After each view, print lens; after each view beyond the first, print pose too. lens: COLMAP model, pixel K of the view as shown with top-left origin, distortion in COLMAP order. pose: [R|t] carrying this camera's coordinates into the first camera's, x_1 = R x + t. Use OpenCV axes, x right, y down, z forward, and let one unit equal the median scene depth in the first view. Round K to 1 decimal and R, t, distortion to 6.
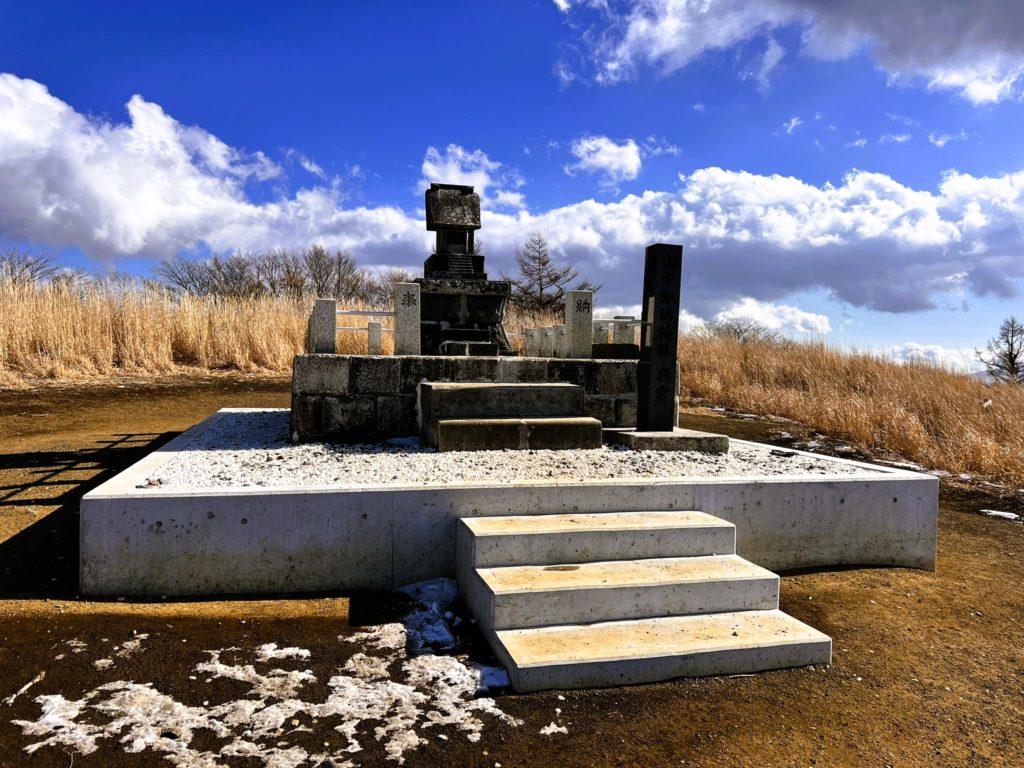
lens RADIAL K [[757.9, 0, 509.2], [0, 757.9, 383.1], [0, 0, 1]] dist [0.073212, 0.000922]
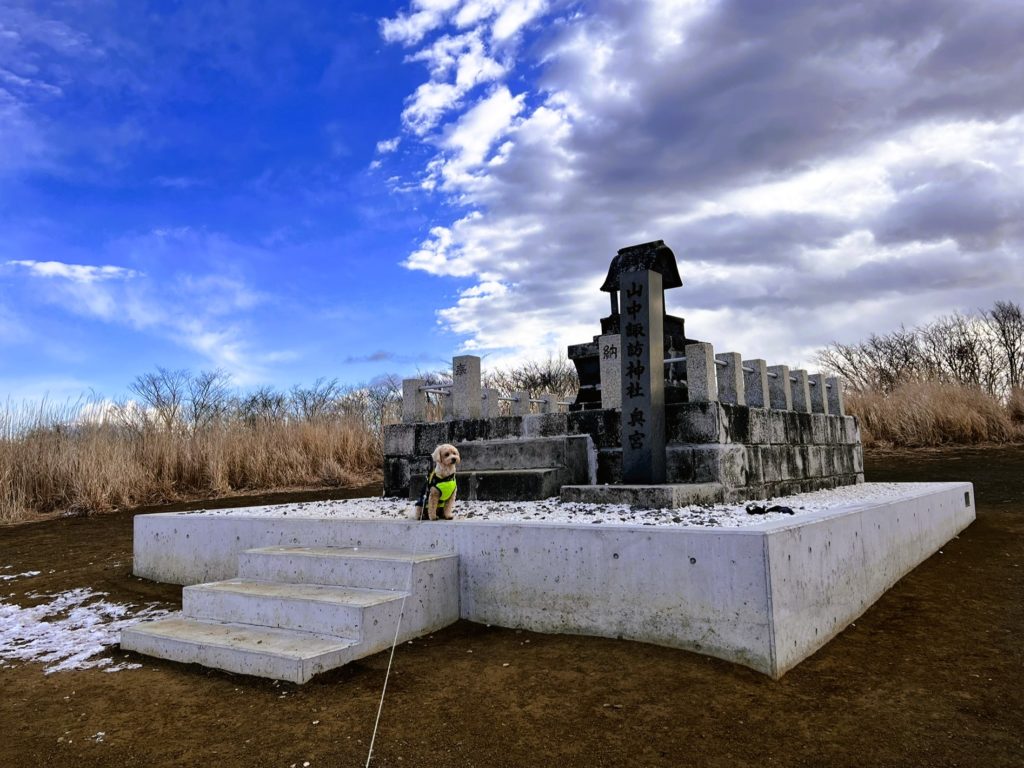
lens RADIAL K [[822.3, 0, 473.7], [0, 822.3, 370.8], [0, 0, 1]] dist [0.111699, -0.001840]
pose [[0.605276, -0.125938, -0.785990, 0.862975], [0.017611, 0.989282, -0.144950, 0.070635], [0.795821, 0.073893, 0.601006, 0.289304]]
